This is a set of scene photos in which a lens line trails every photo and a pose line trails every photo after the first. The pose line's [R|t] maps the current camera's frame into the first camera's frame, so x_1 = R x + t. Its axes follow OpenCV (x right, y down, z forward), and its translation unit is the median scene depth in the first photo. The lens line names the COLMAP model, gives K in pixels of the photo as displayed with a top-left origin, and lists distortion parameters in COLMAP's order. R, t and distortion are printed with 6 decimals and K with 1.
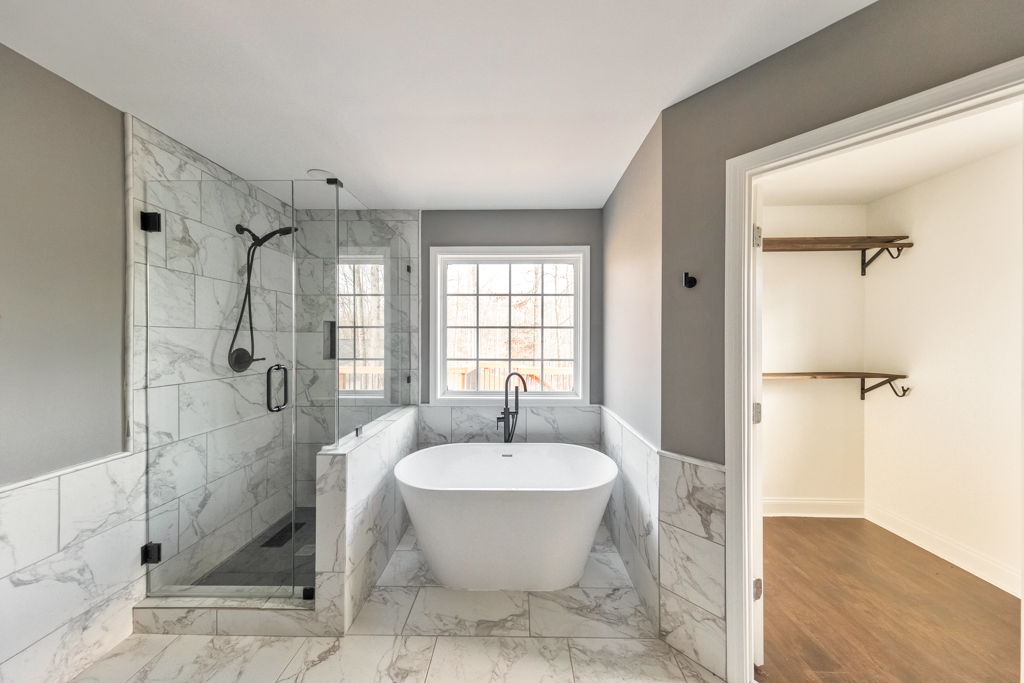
lens RADIAL K [[324.9, 0, 512.0], [0, 324.9, 341.5], [0, 0, 1]] dist [-0.001445, -0.000044]
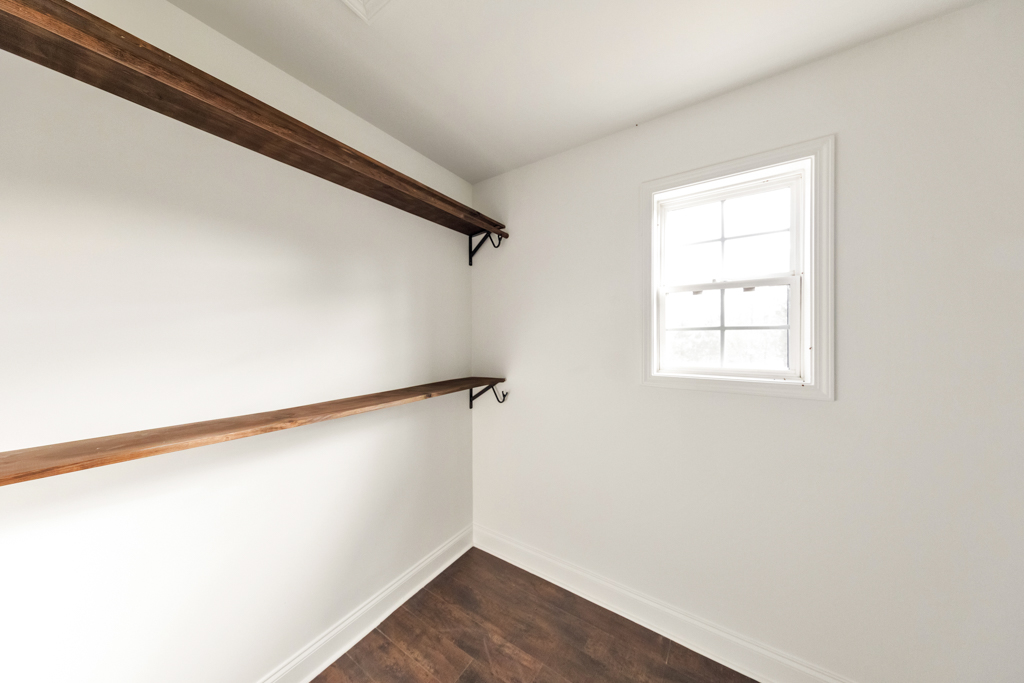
lens RADIAL K [[321.2, 0, 513.8], [0, 321.2, 339.5], [0, 0, 1]] dist [0.007027, -0.000100]
pose [[0.536738, -0.005198, 0.843733, 0.456989], [0.007041, 0.999974, 0.001681, -0.006164], [-0.843719, 0.005038, 0.536761, 0.481724]]
